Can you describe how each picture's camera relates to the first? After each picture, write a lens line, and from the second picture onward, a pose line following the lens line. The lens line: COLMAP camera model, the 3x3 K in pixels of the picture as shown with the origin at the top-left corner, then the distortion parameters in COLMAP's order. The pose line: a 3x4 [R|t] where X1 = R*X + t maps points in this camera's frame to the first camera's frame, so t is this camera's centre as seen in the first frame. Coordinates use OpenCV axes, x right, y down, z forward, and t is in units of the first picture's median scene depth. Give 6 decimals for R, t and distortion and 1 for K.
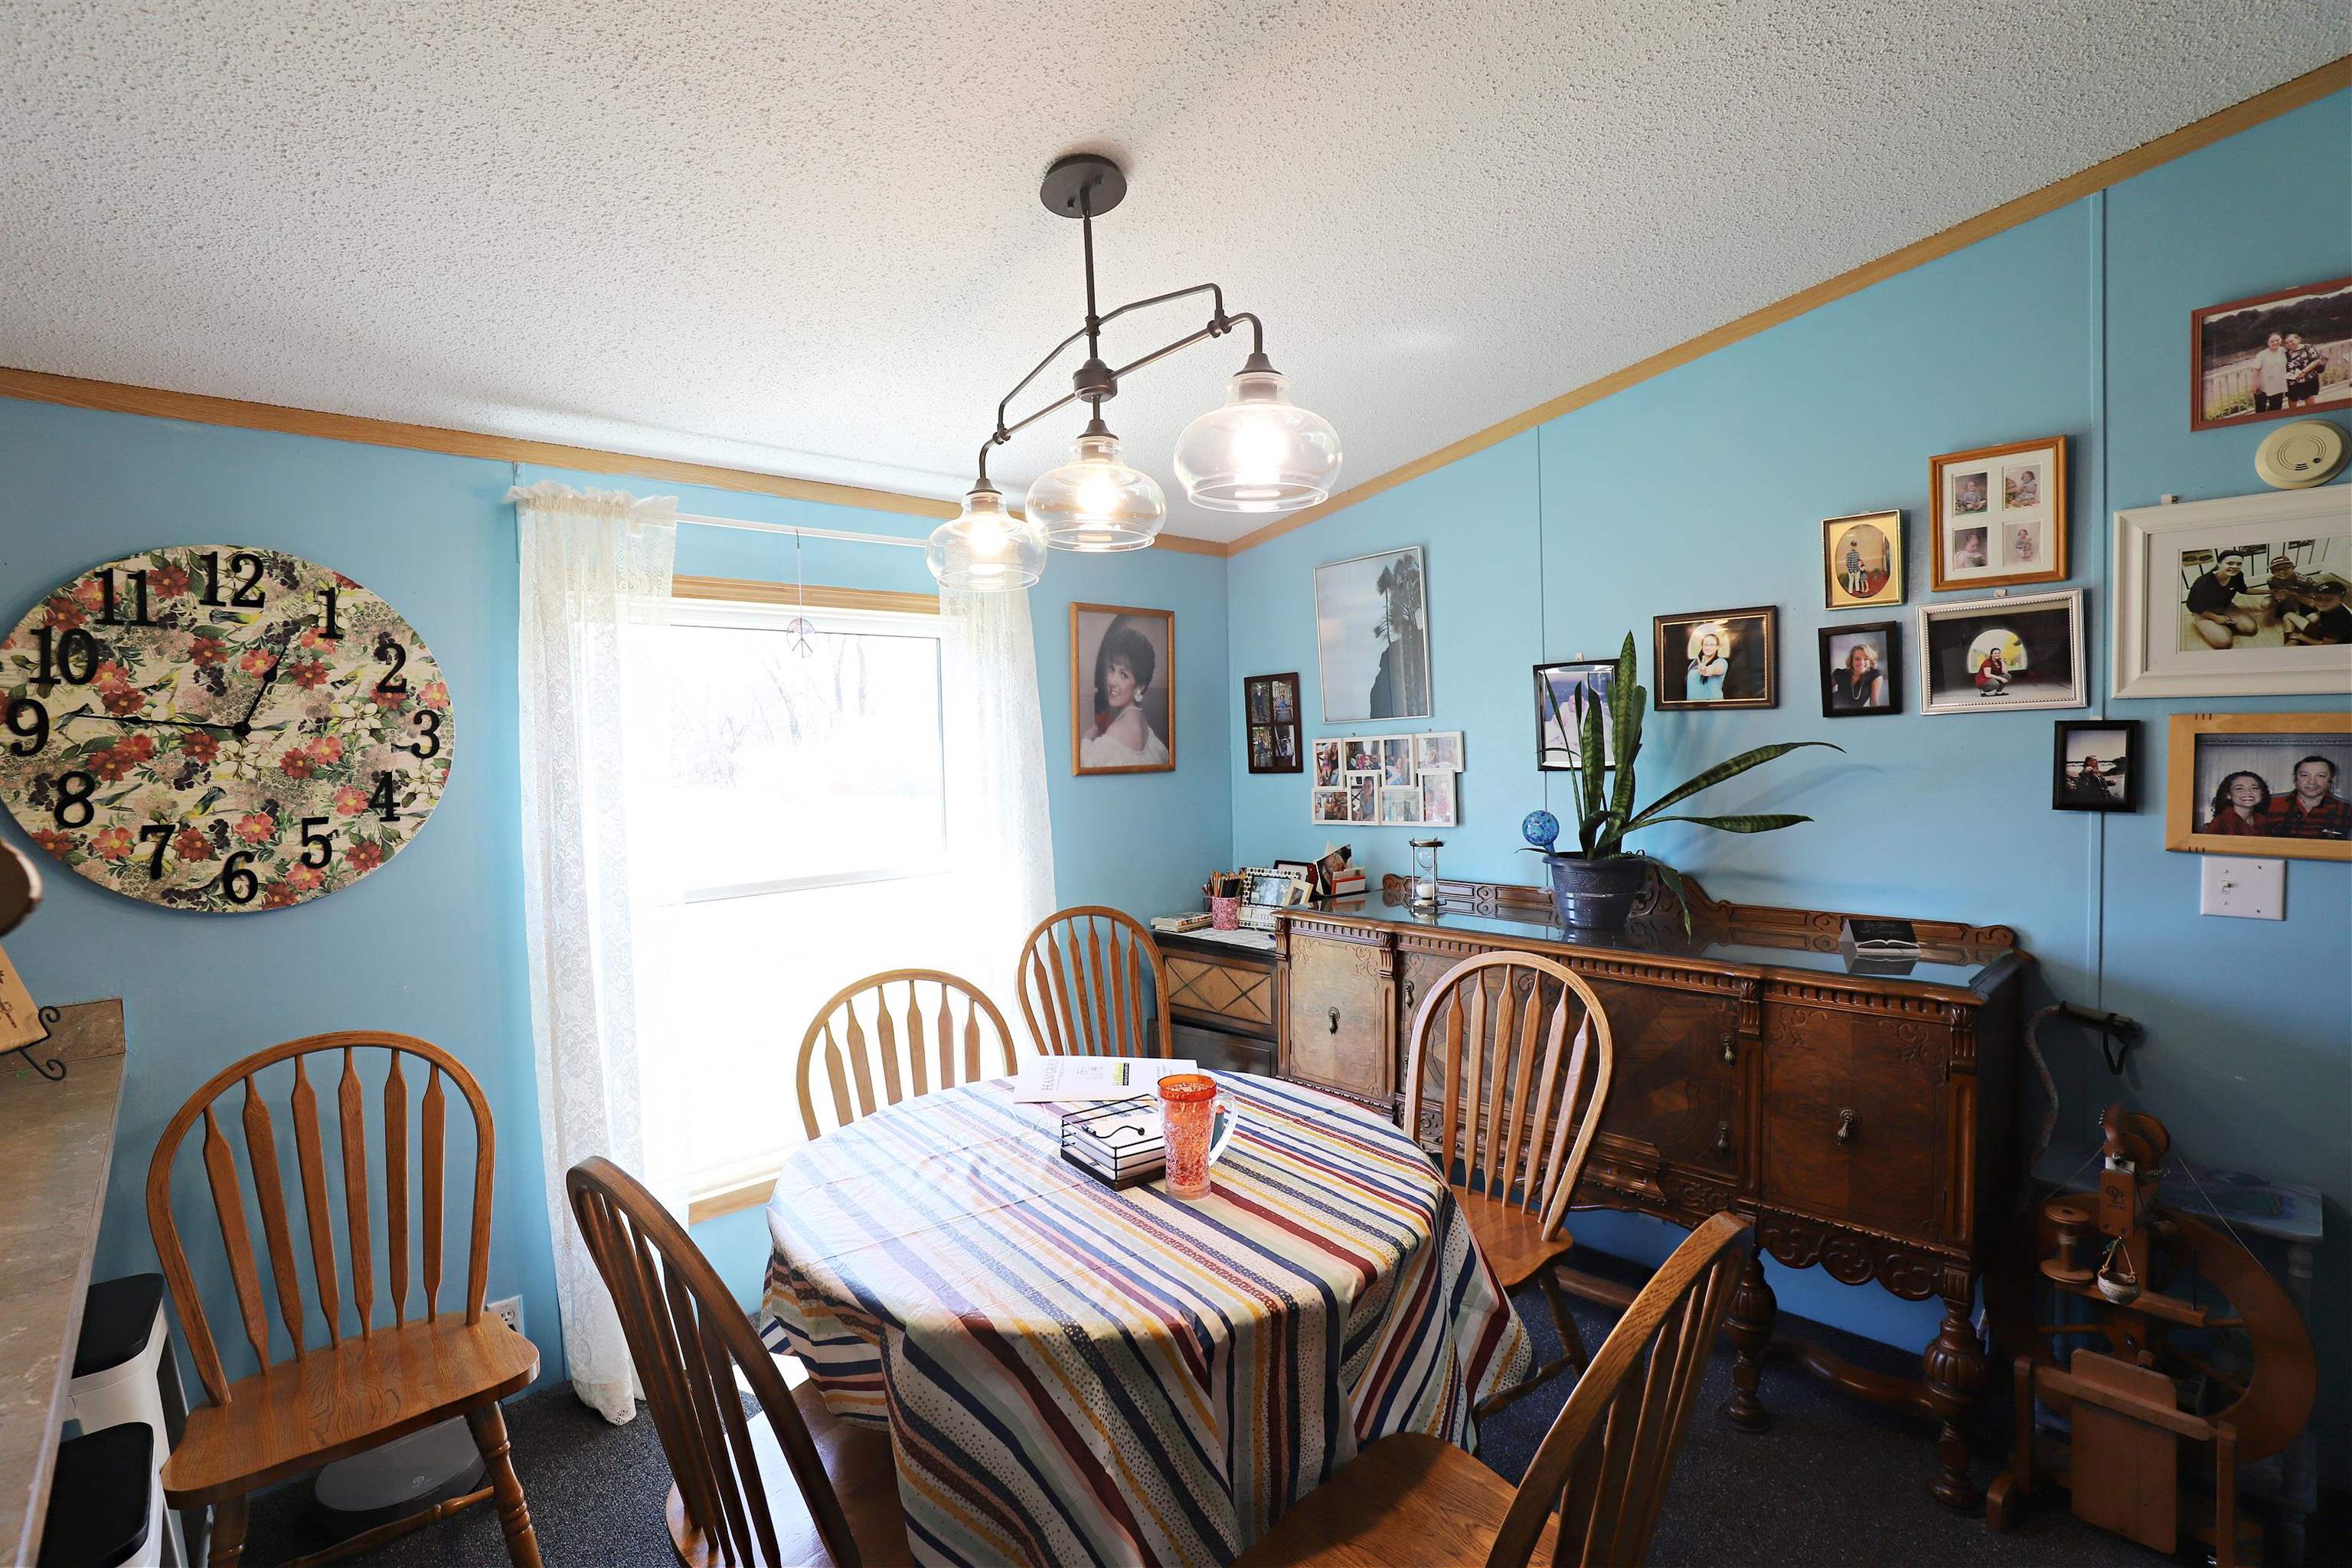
lens RADIAL K [[1128.3, 0, 1176.0], [0, 1128.3, 784.0], [0, 0, 1]] dist [-0.027875, 0.000782]
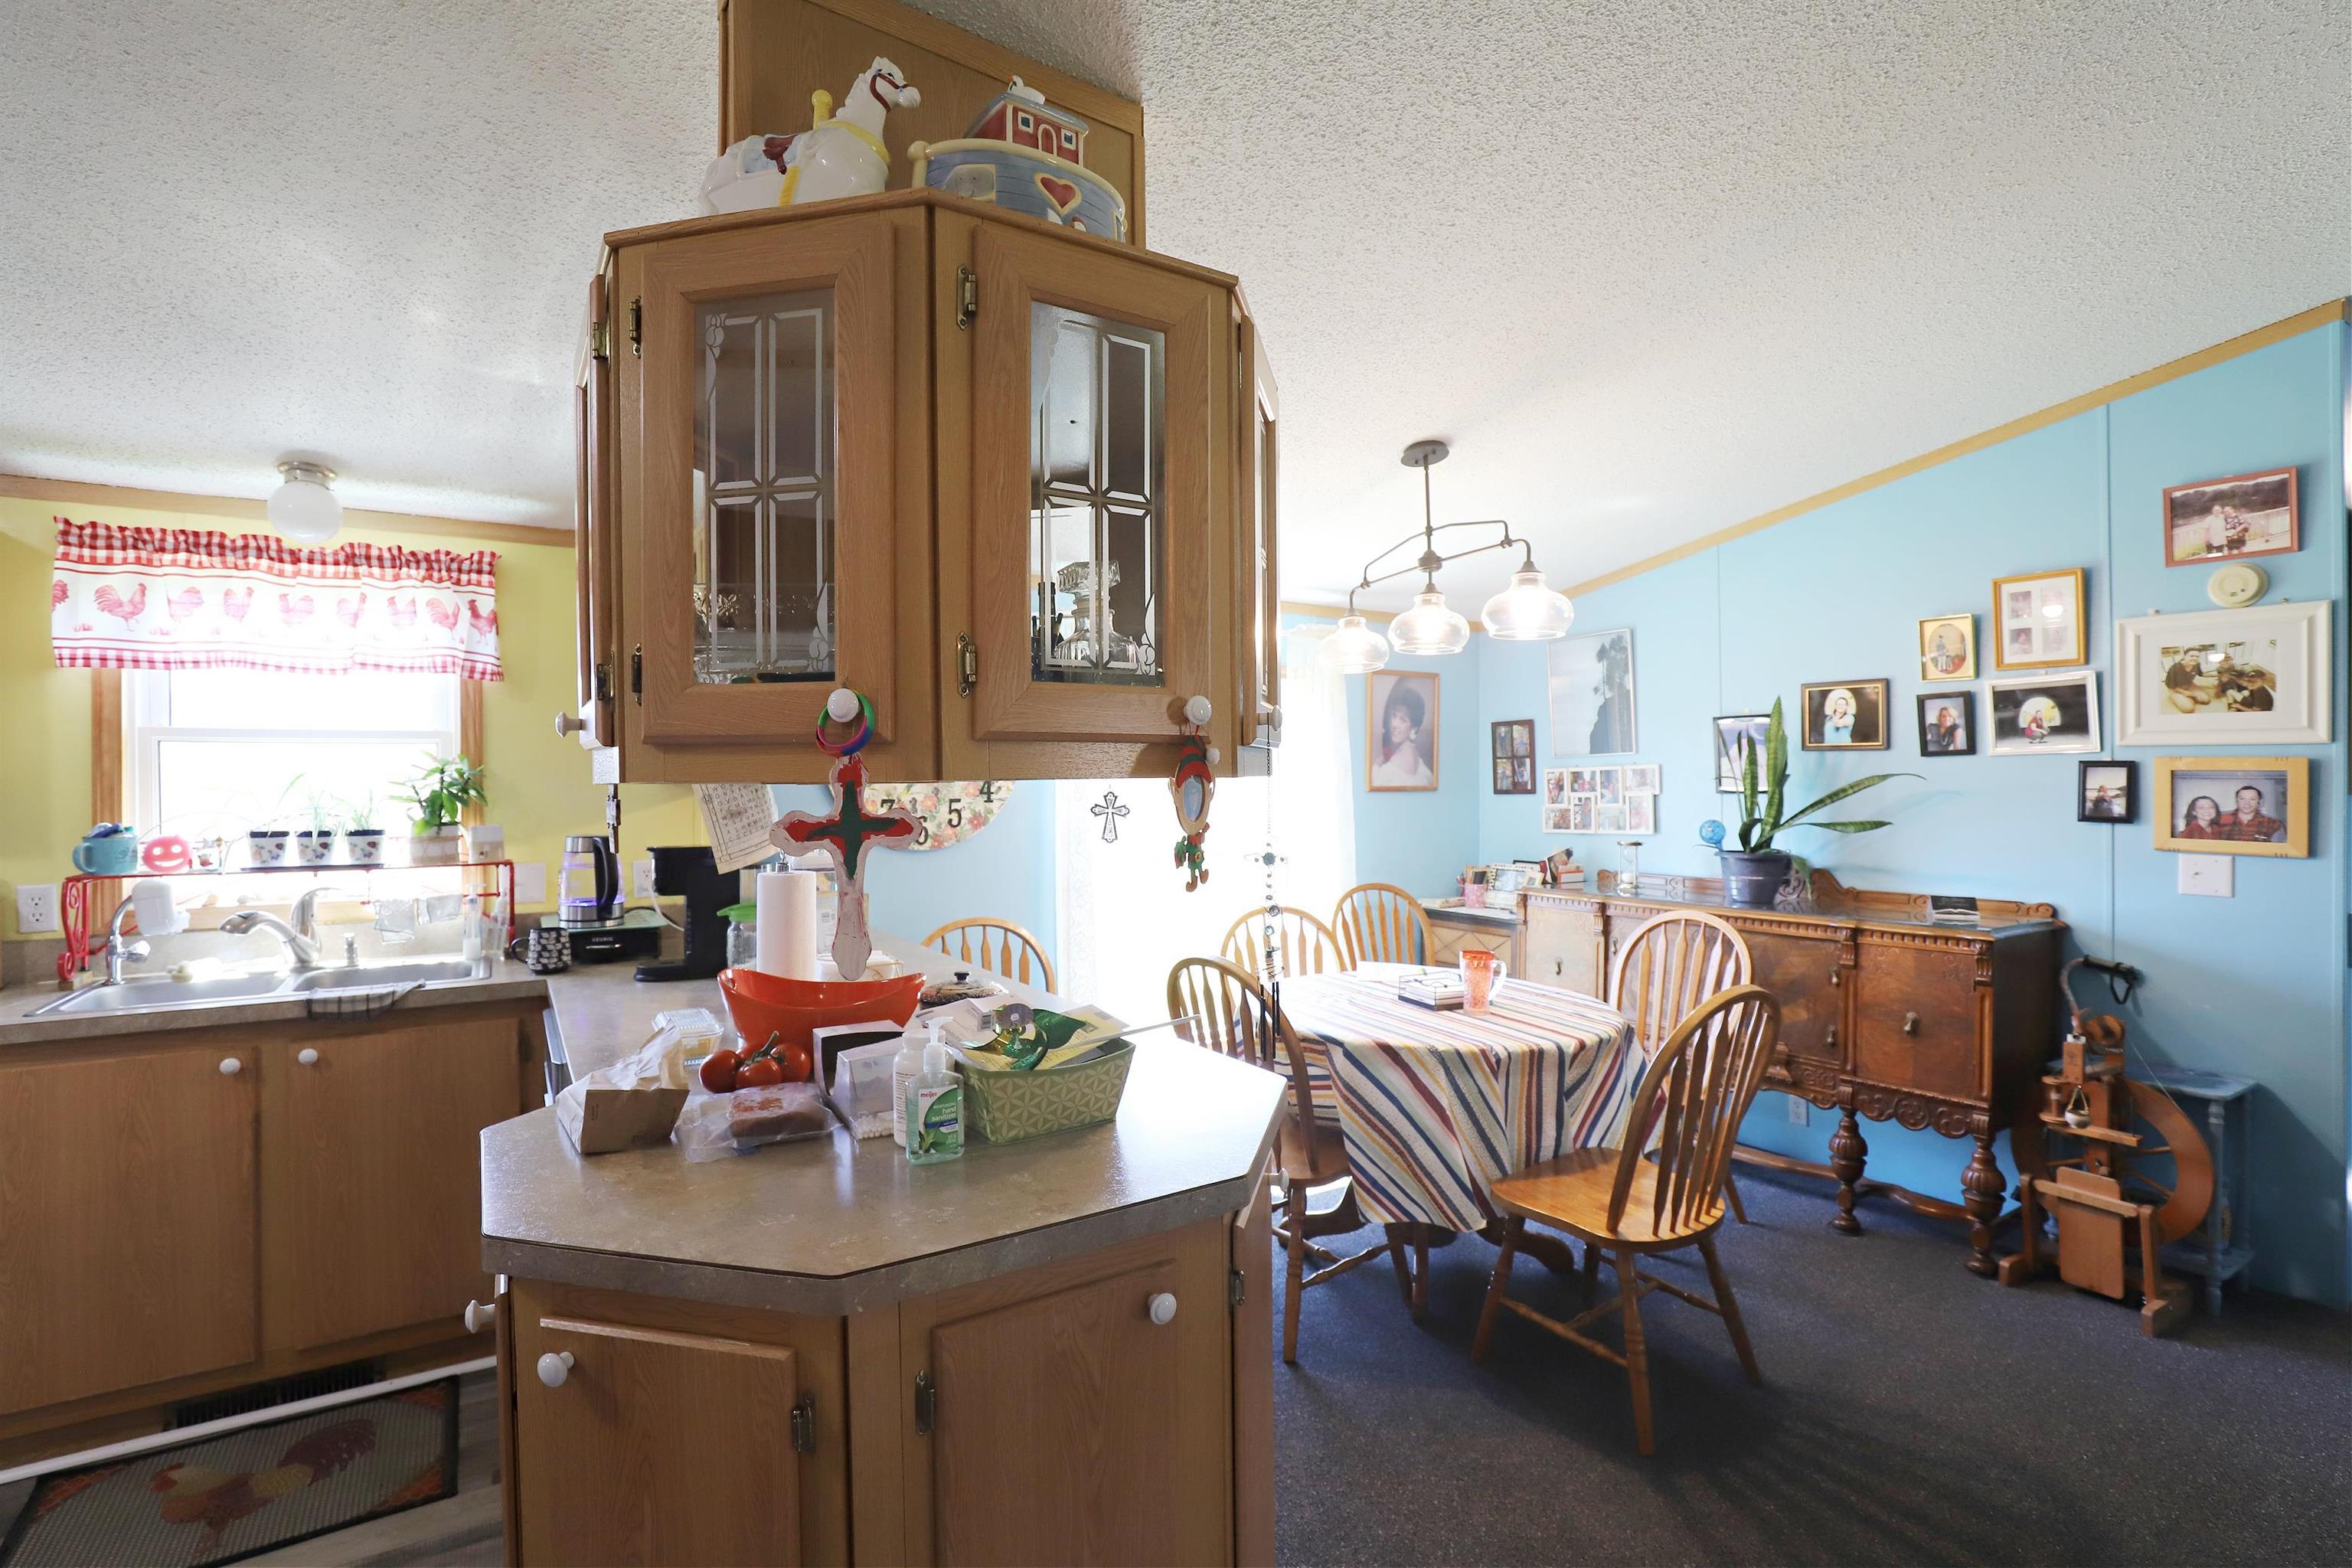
lens RADIAL K [[1080.4, 0, 1171.4], [0, 1080.4, 776.3], [0, 0, 1]] dist [-0.044302, 0.010133]
pose [[0.979315, 0.019750, -0.201374, -0.094591], [-0.027199, 0.999042, -0.034291, 0.042230], [0.200504, 0.039059, 0.978914, -0.578347]]
